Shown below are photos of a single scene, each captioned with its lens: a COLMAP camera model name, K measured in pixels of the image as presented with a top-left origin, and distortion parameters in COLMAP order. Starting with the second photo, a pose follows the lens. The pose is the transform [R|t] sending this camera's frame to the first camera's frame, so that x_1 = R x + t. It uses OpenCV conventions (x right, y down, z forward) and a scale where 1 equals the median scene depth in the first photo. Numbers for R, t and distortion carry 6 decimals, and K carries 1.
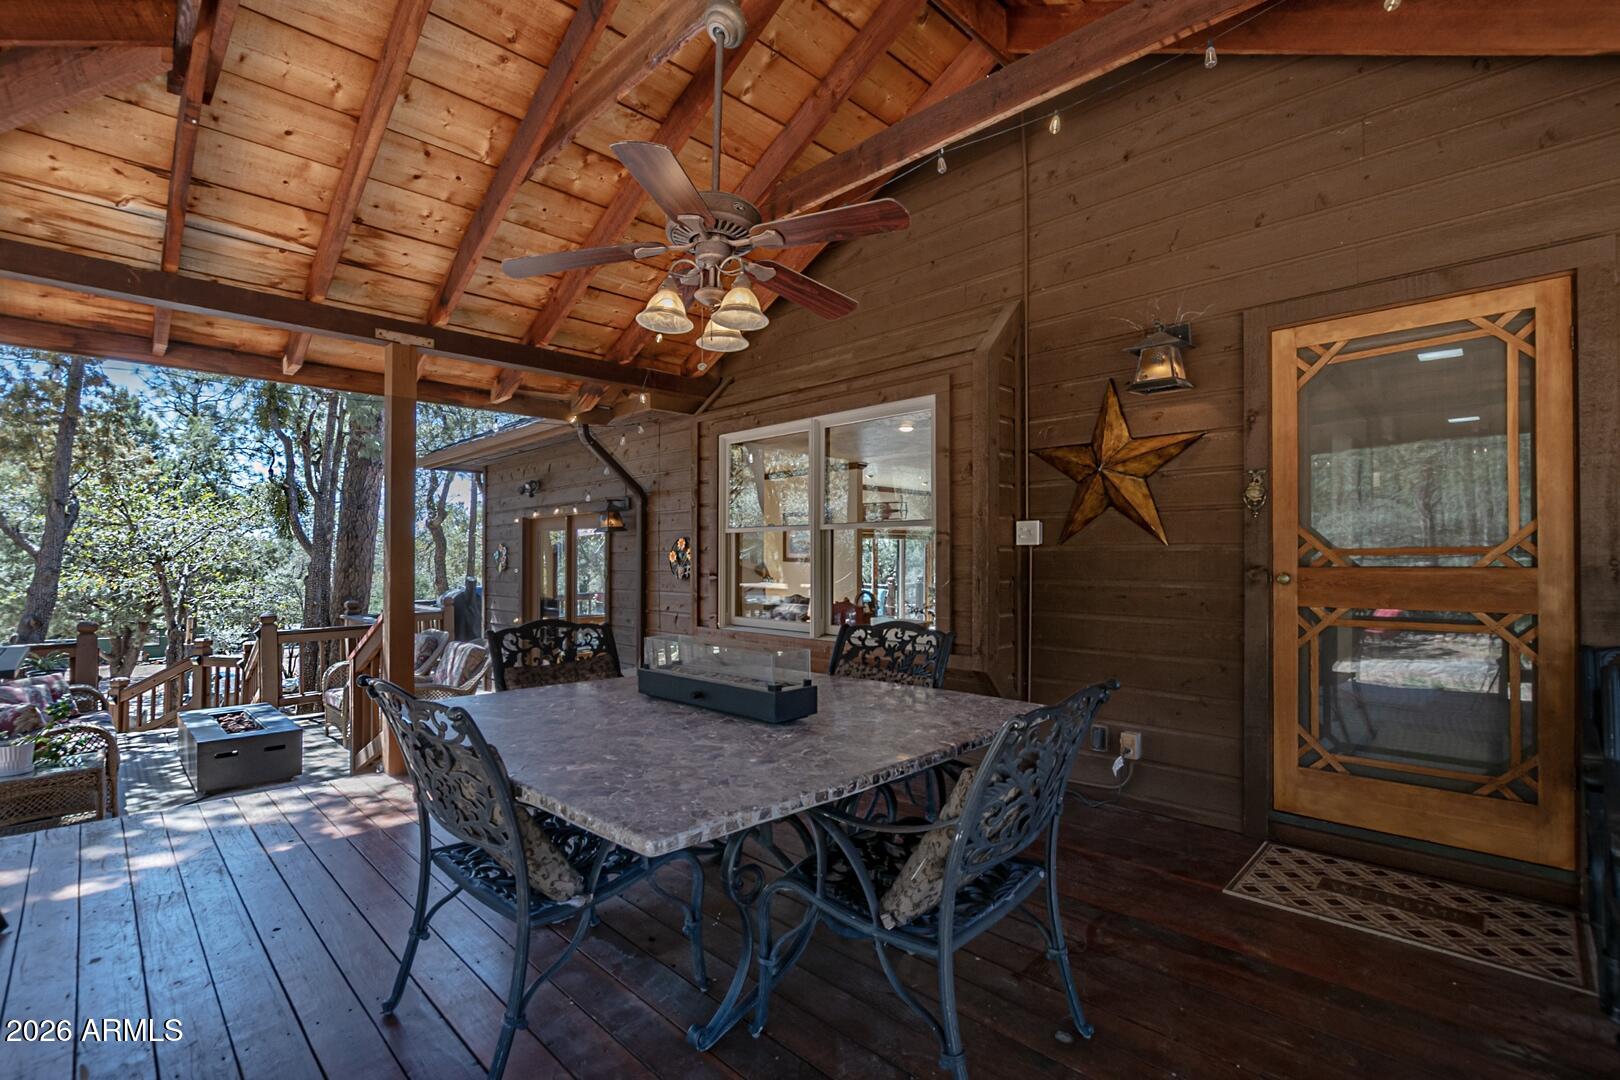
lens RADIAL K [[745.9, 0, 810.0], [0, 745.9, 540.0], [0, 0, 1]] dist [-0.030717, 0.001281]
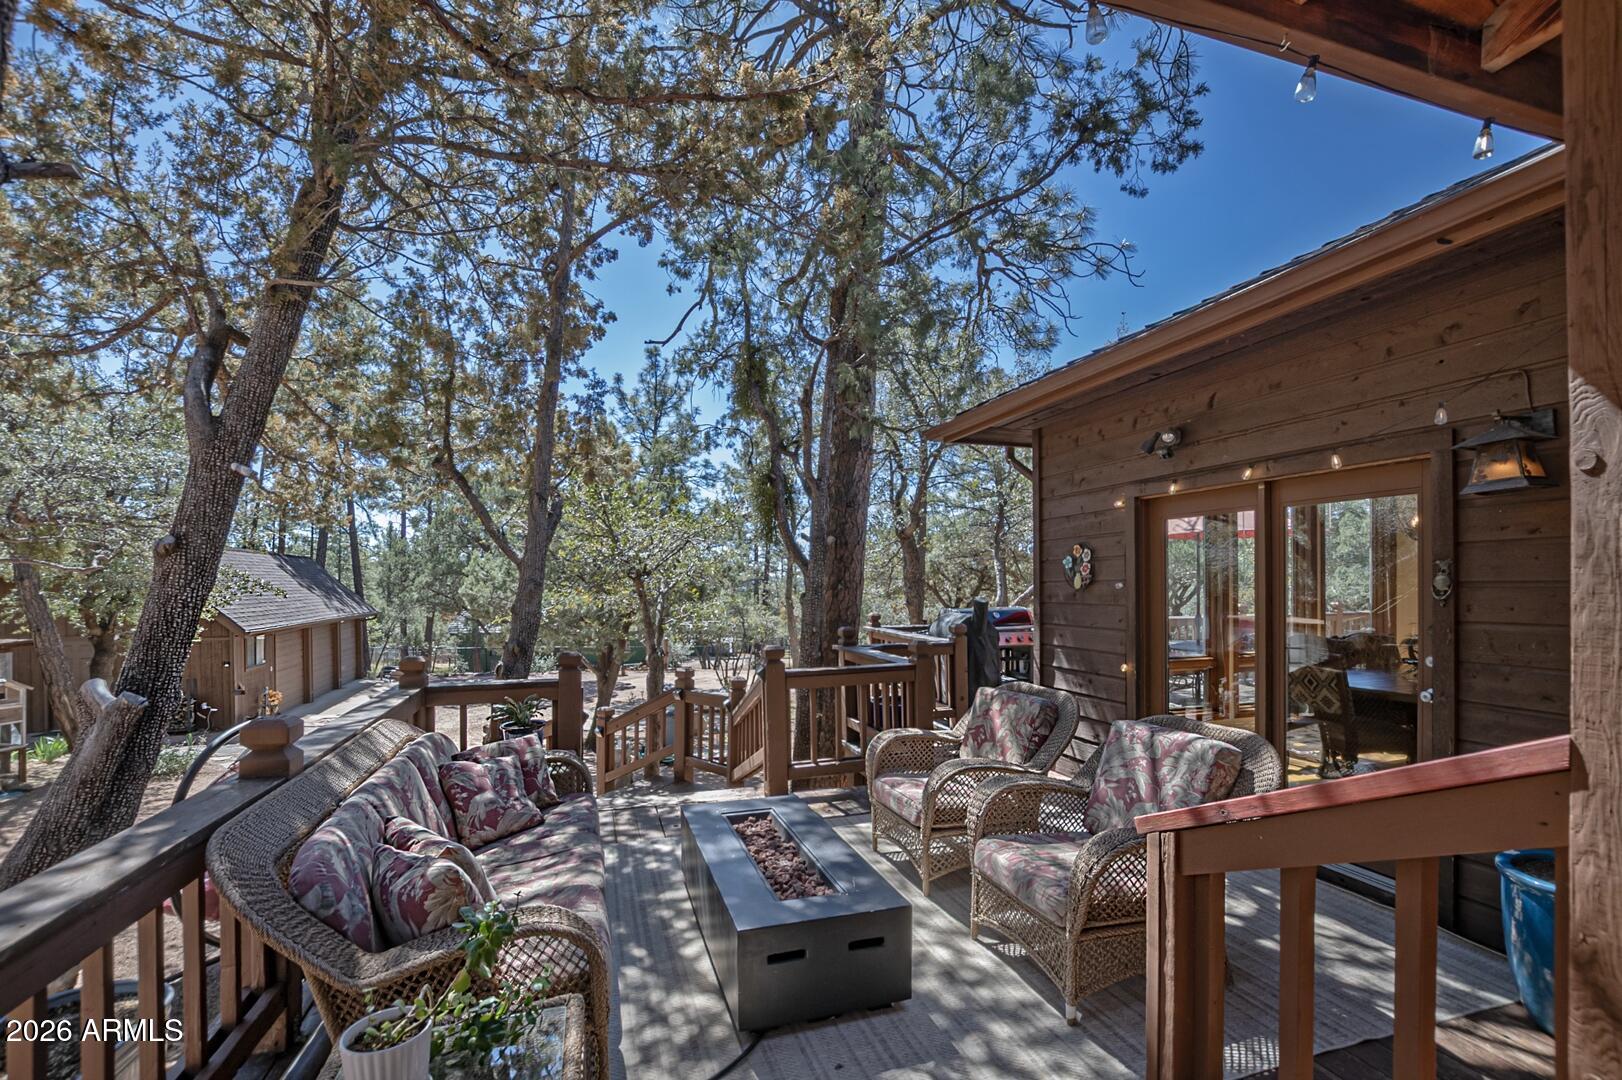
lens RADIAL K [[700.2, 0, 815.5], [0, 700.2, 574.9], [0, 0, 1]] dist [-0.000496, 0.000199]
pose [[0.894429, -0.003723, -0.447194, -0.384557], [0.009147, 0.999908, 0.009970, 0.025470], [0.447116, -0.013008, 0.894381, 0.400816]]
